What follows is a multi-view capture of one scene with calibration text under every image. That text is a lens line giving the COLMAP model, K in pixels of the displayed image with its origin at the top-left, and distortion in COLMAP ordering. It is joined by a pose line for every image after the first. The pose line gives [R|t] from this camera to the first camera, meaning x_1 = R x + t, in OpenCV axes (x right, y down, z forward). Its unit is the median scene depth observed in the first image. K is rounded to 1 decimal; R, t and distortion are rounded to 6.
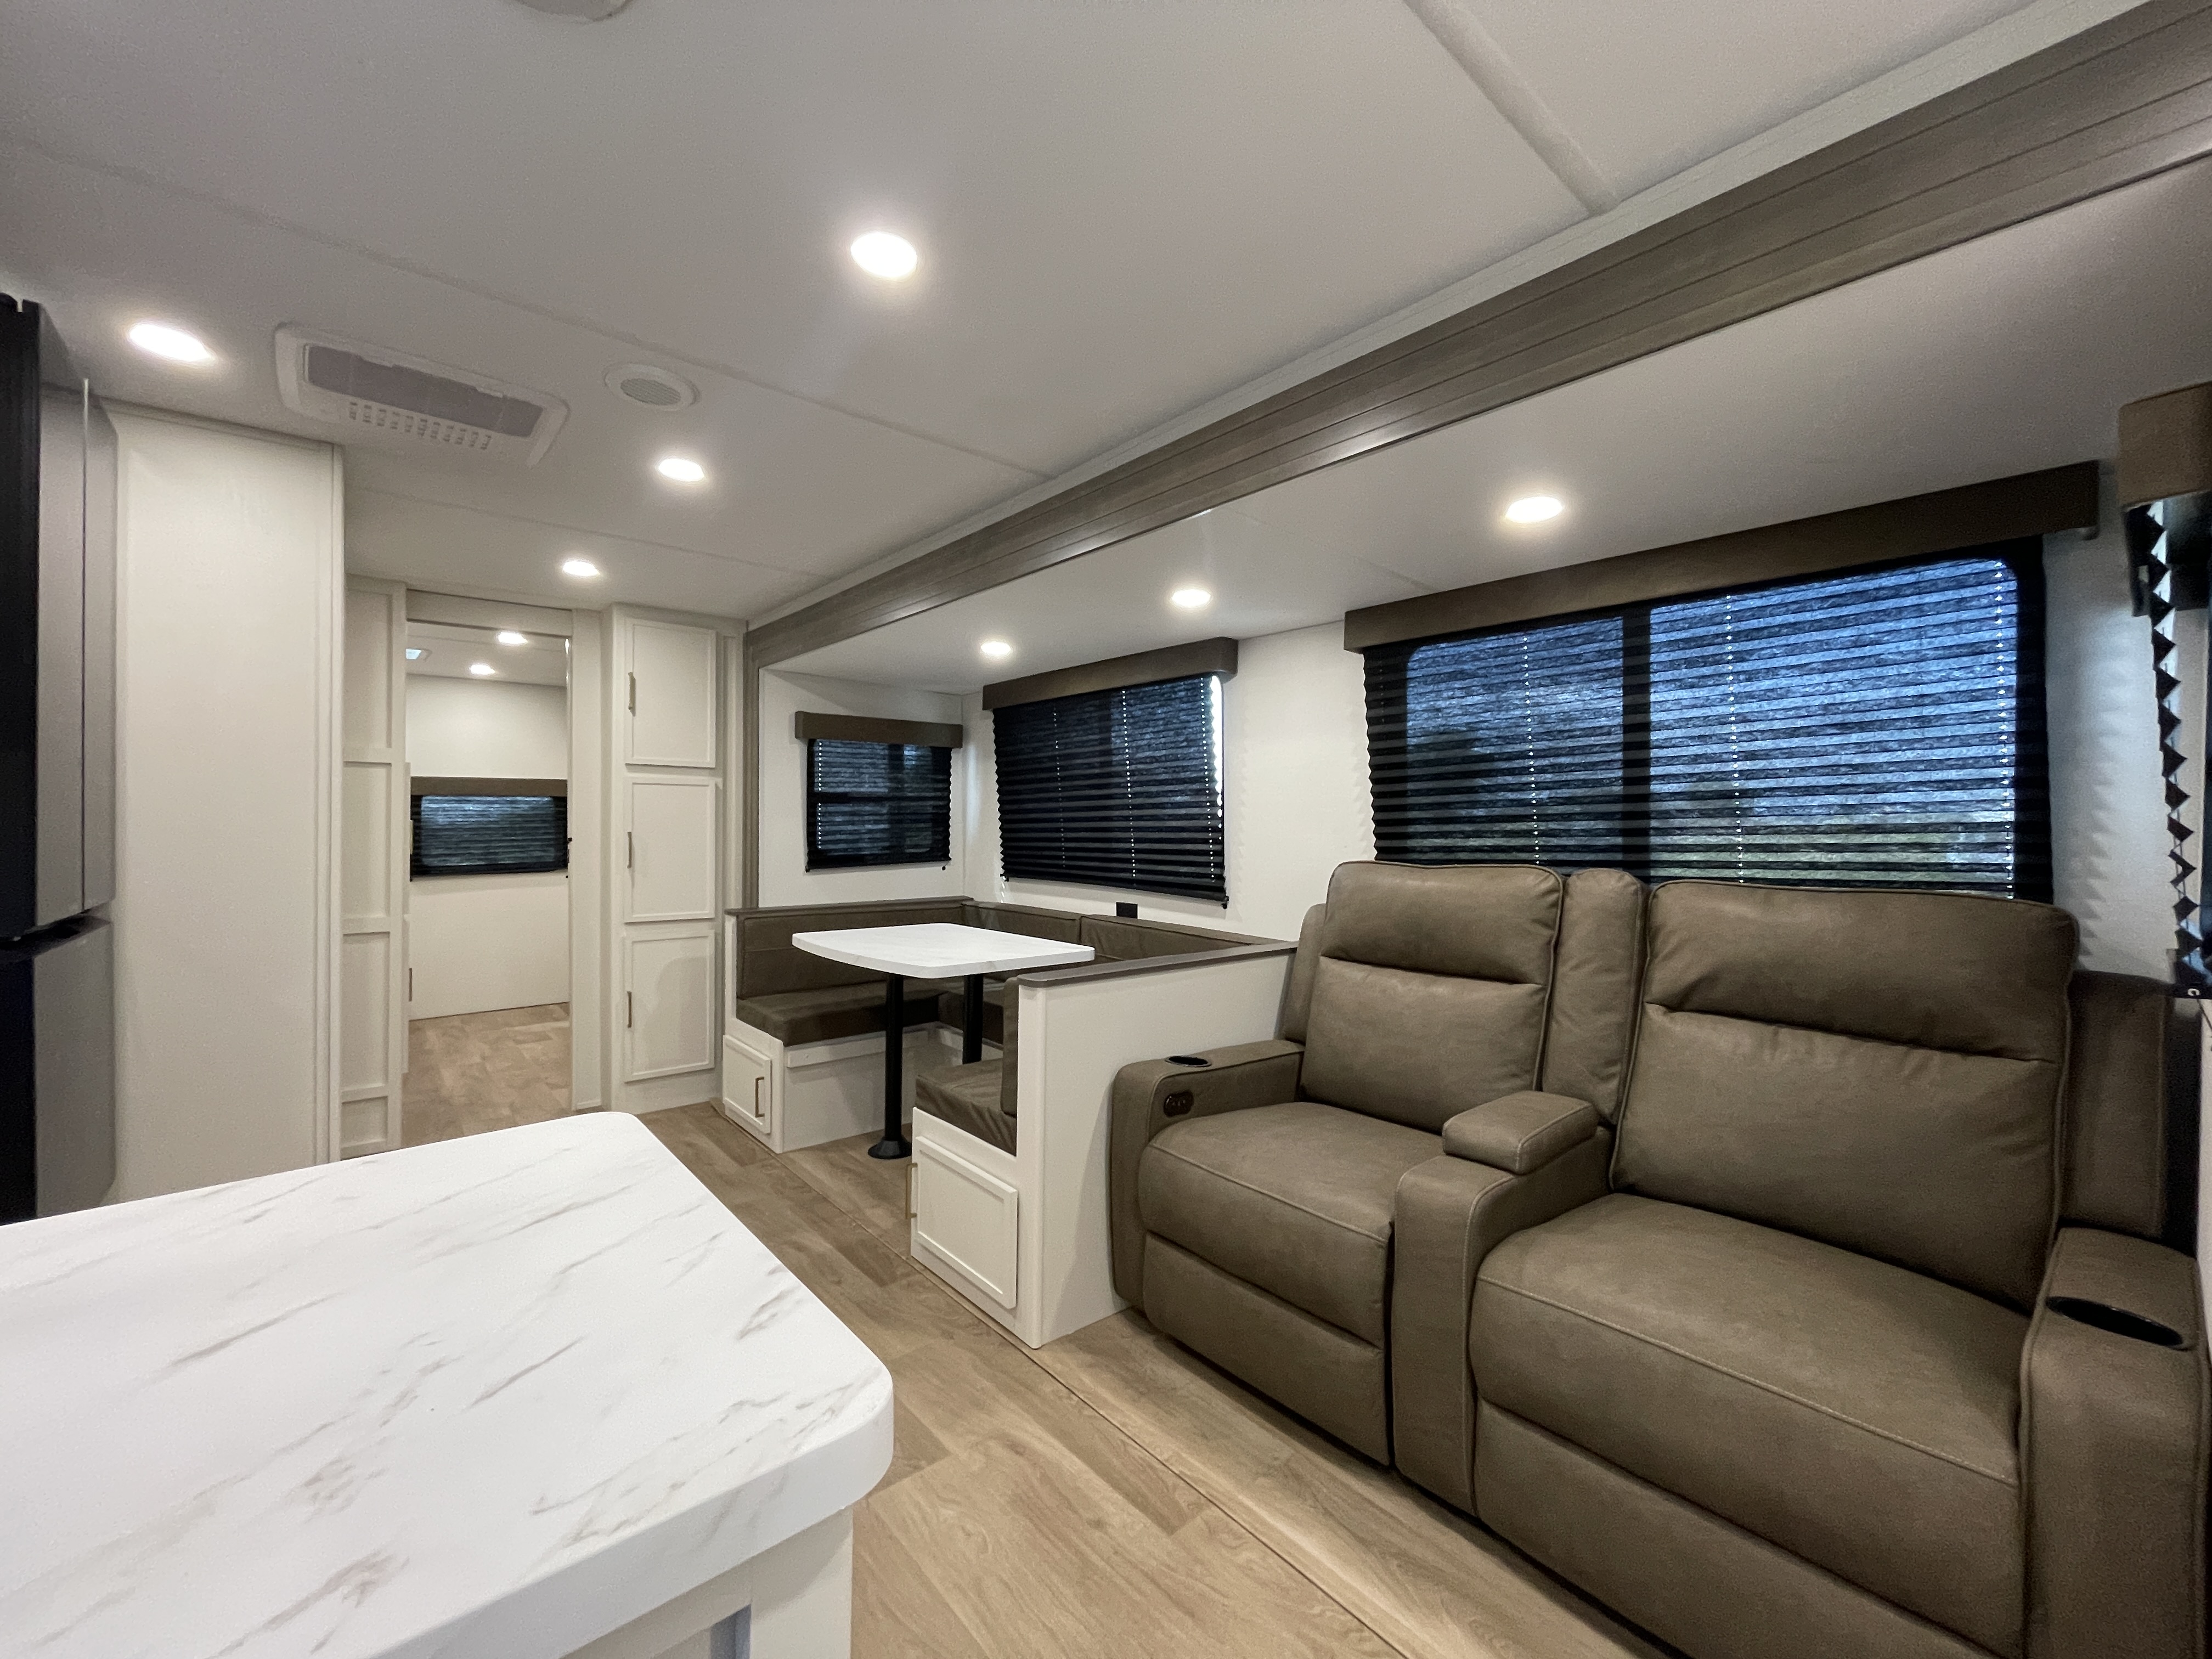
lens RADIAL K [[898.4, 0, 1098.6], [0, 898.4, 824.1], [0, 0, 1]] dist [0.000976, 0.000373]
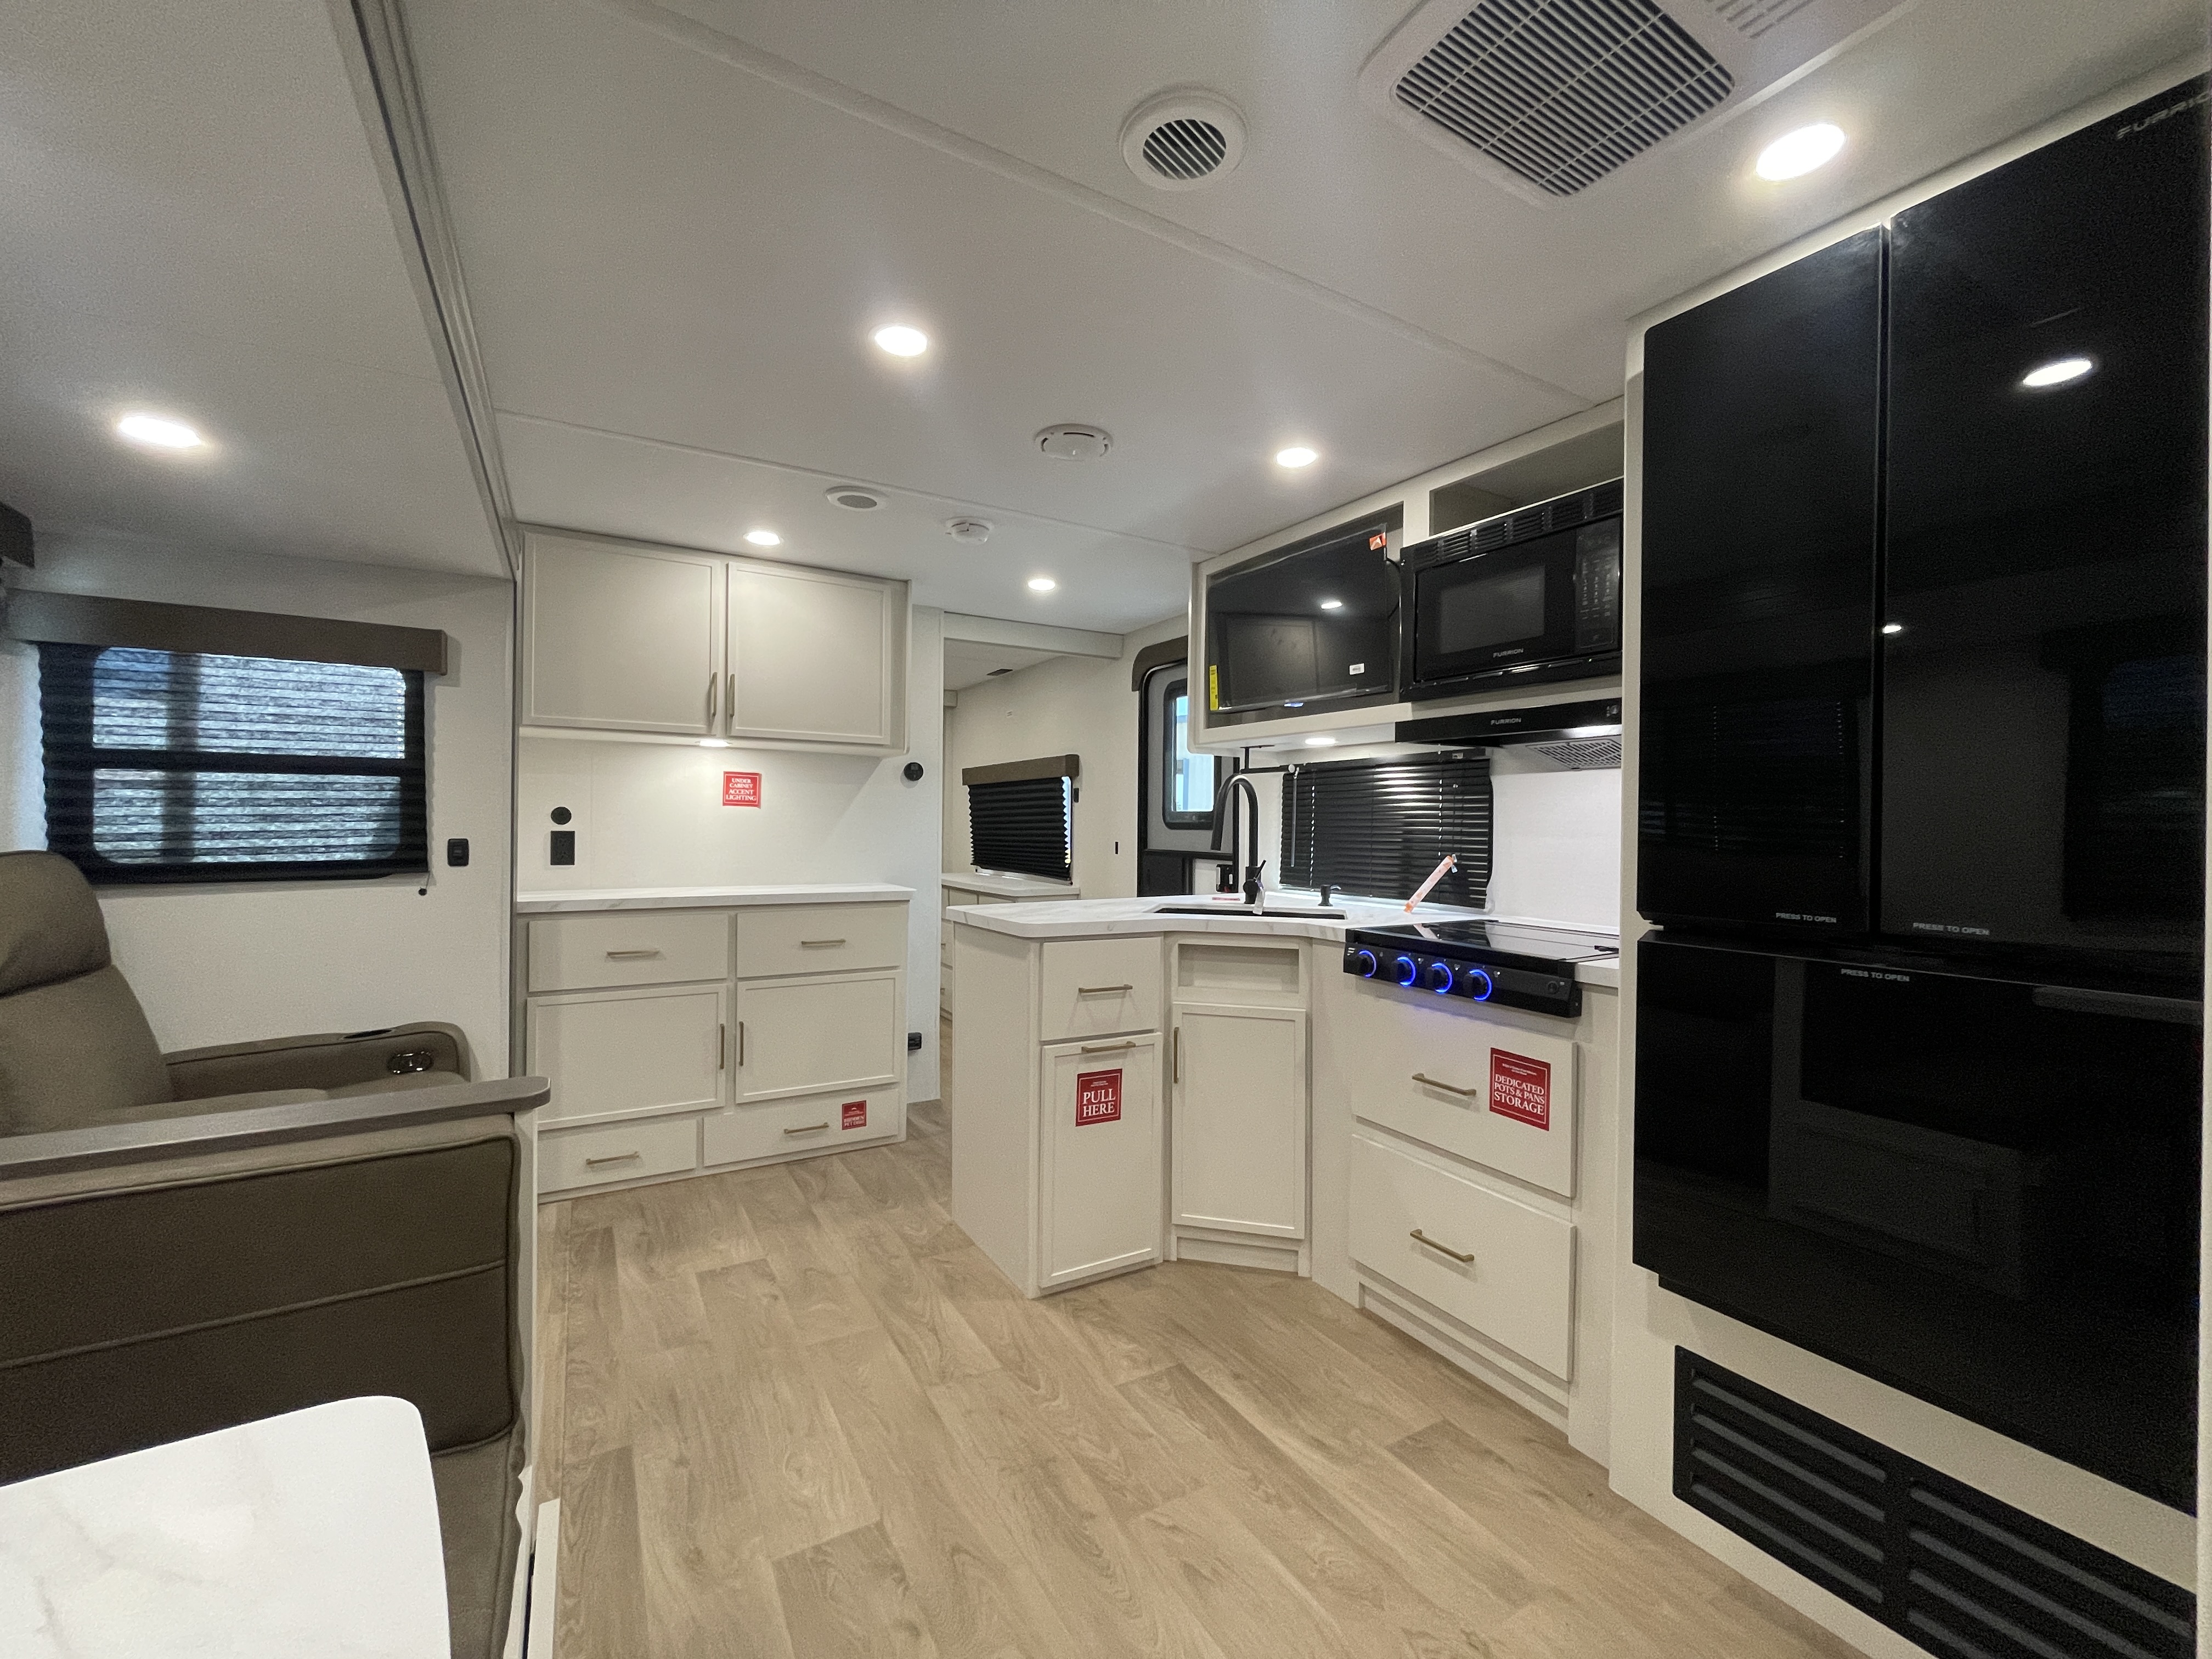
lens RADIAL K [[898.4, 0, 1098.6], [0, 898.4, 824.1], [0, 0, 1]] dist [0.000976, 0.000373]
pose [[-0.984942, -0.016285, 0.172116, -0.466087], [-0.016515, 0.999864, 0.000093, 0.013126], [-0.172094, -0.002751, -0.985077, 1.391717]]
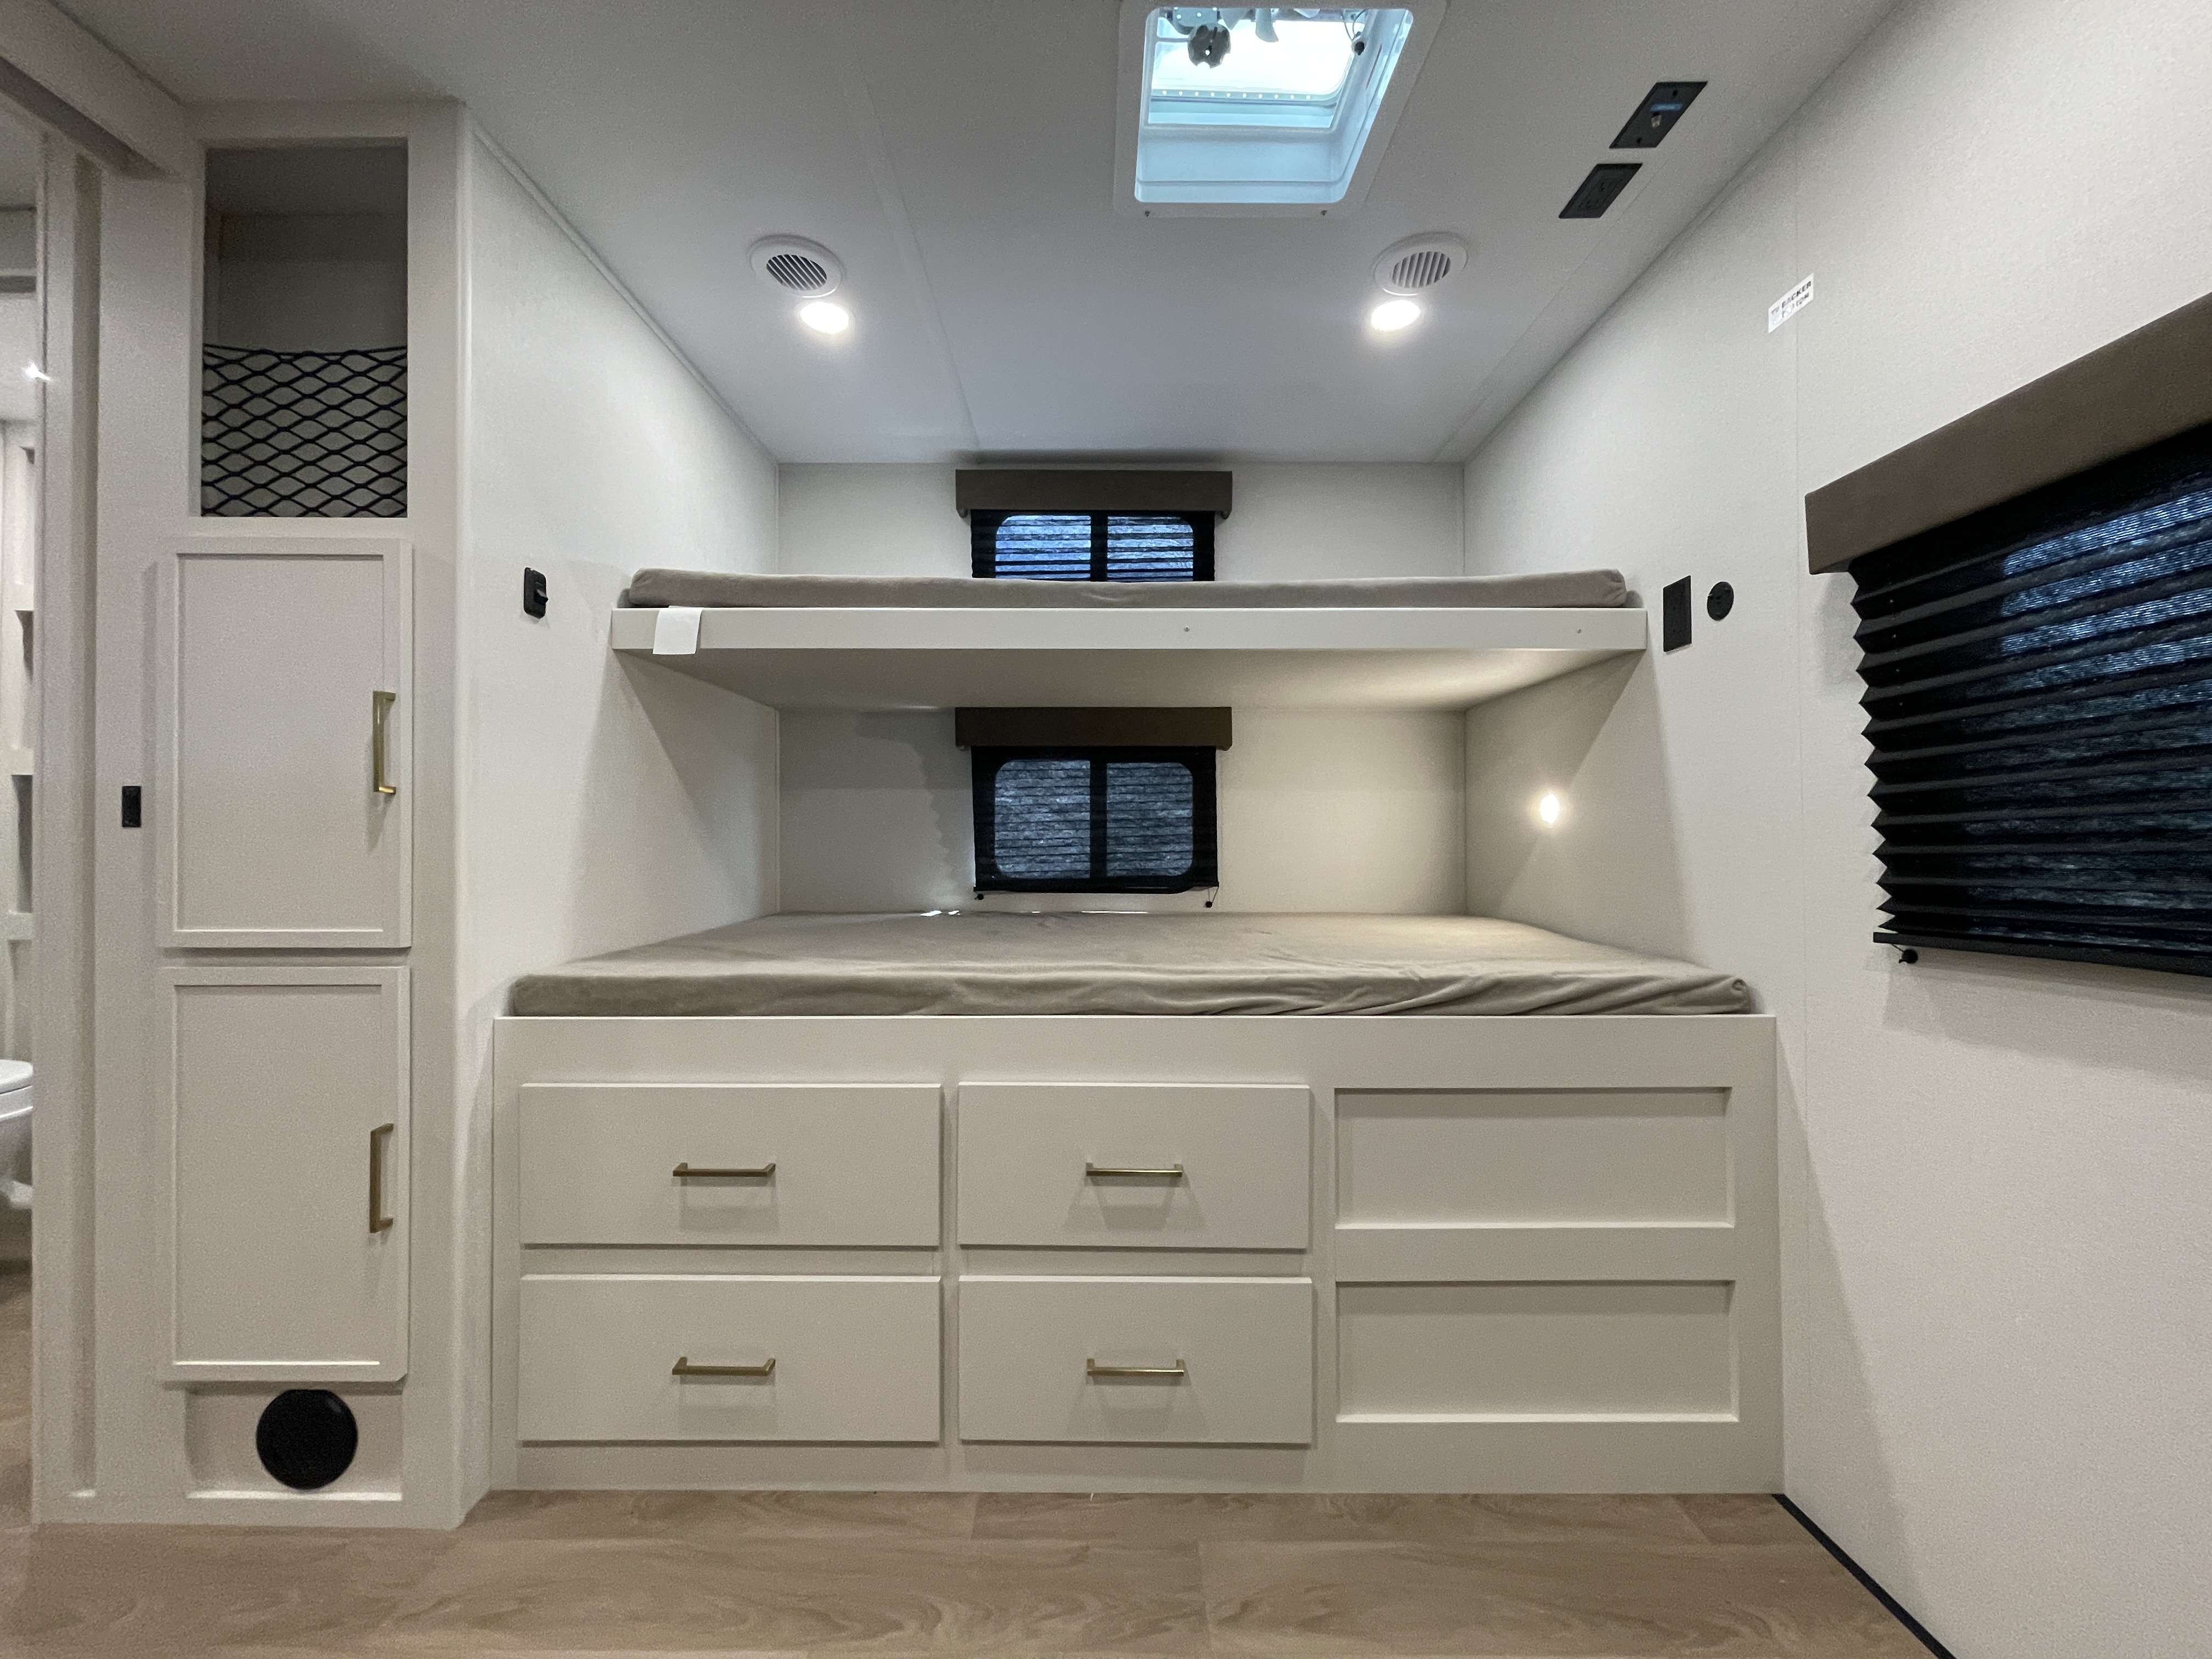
lens RADIAL K [[892.7, 0, 1100.5], [0, 892.7, 824.5], [0, 0, 1]] dist [-0.000974, -0.000445]
pose [[-0.650925, -0.011262, -0.759059, 0.055415], [-0.001358, 0.999906, -0.013671, 0.091166], [0.759141, -0.007868, -0.650879, 0.986774]]
